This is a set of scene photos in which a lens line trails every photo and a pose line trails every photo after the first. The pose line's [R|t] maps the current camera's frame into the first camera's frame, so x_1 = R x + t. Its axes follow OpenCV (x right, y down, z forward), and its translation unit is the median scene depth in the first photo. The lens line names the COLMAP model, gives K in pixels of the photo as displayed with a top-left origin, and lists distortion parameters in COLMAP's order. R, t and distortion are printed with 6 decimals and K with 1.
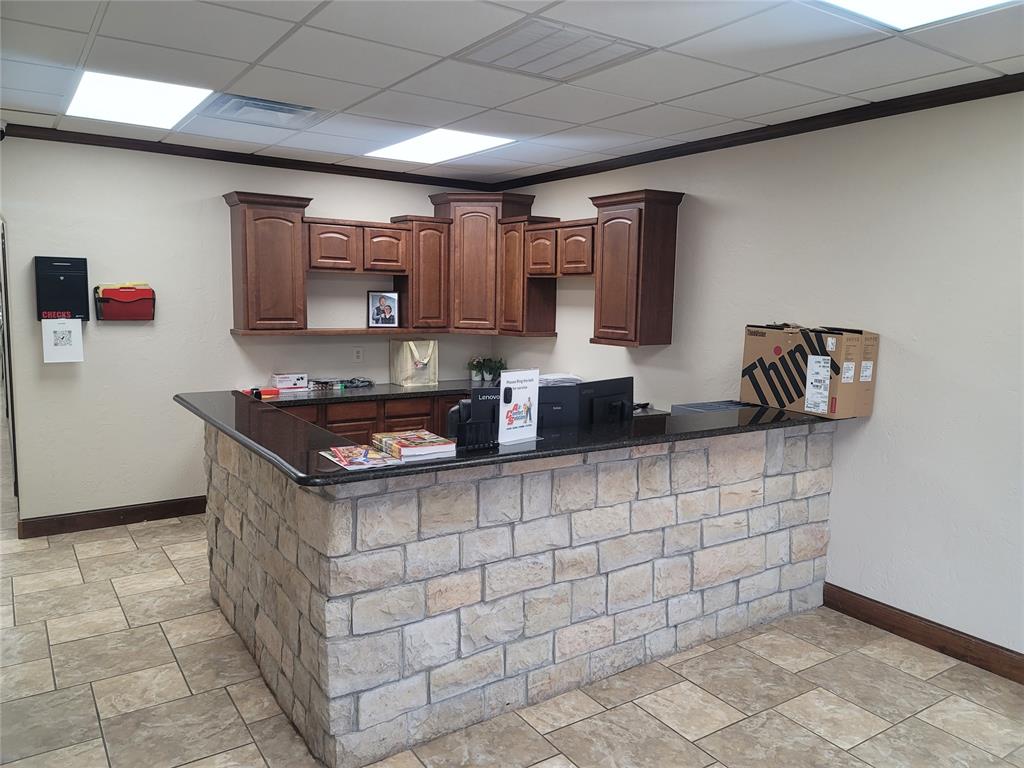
lens RADIAL K [[748.3, 0, 511.7], [0, 748.3, 382.5], [0, 0, 1]] dist [0.084397, -0.036020]
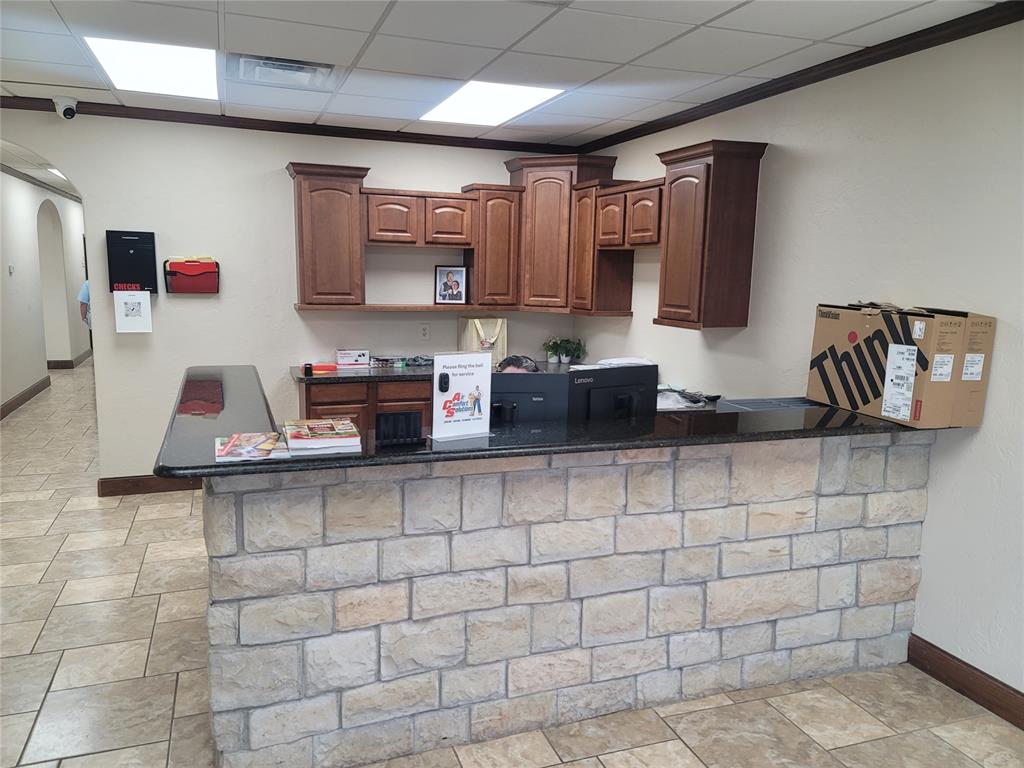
lens RADIAL K [[748.3, 0, 485.1], [0, 748.3, 388.9], [0, 0, 1]] dist [0.084397, -0.036020]
pose [[0.968746, 0.040663, -0.244701, 0.184708], [-0.031882, 0.998701, 0.039738, -0.007902], [0.245999, -0.030695, 0.968784, 0.143334]]
